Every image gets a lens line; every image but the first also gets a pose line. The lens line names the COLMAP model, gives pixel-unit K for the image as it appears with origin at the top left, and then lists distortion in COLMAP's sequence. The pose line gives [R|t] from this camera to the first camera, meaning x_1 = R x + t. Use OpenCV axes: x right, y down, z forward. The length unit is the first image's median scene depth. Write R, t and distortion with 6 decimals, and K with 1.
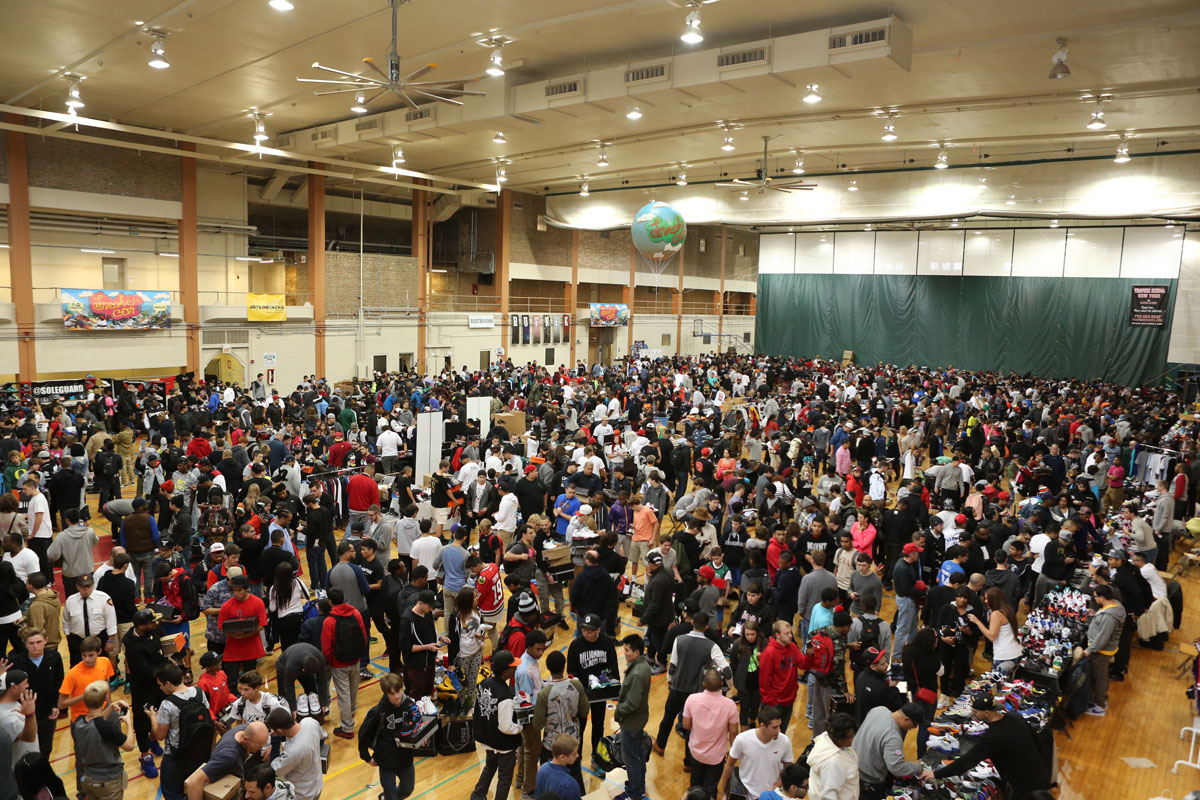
lens RADIAL K [[821.9, 0, 599.3], [0, 821.9, 397.7], [0, 0, 1]] dist [-0.107981, 0.077350]
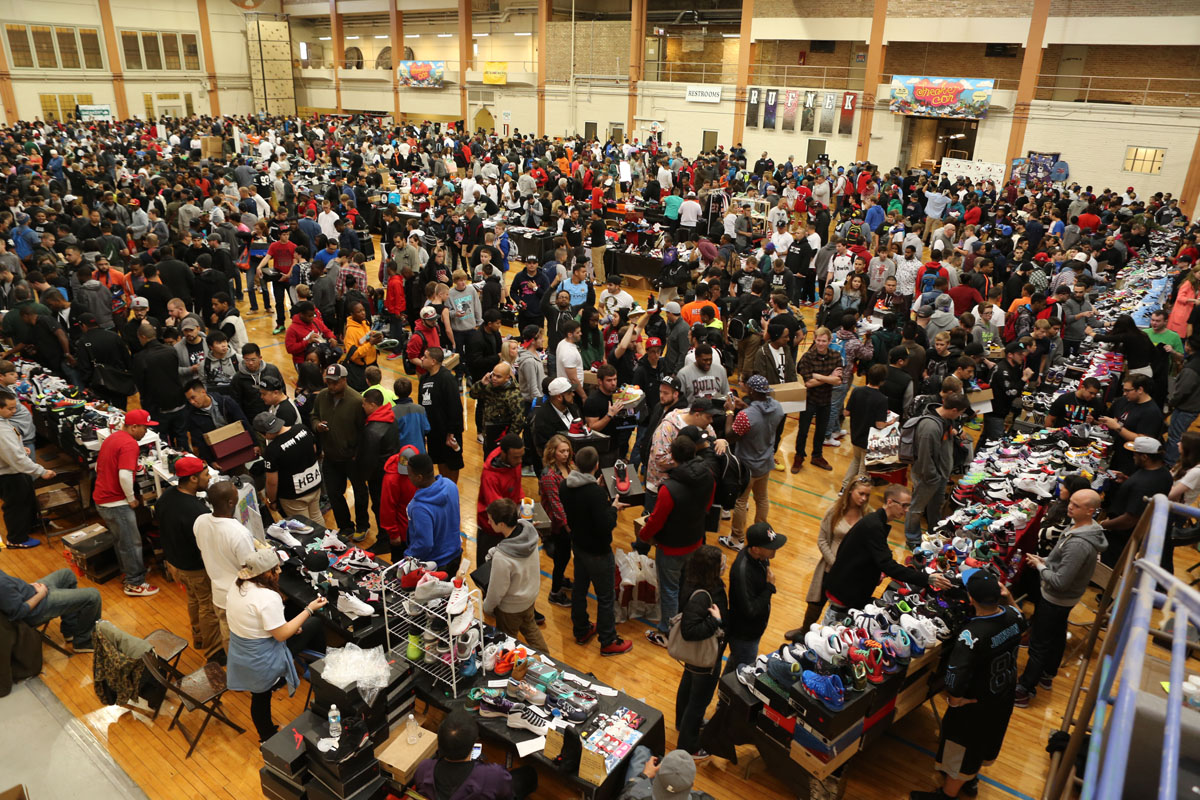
lens RADIAL K [[822.1, 0, 597.4], [0, 822.1, 396.2], [0, 0, 1]] dist [-0.105625, 0.078644]
pose [[0.030352, 0.343693, -0.938592, 0.869962], [-0.141787, 0.931009, 0.336331, -0.080083], [0.989432, 0.122872, 0.076989, 1.009031]]
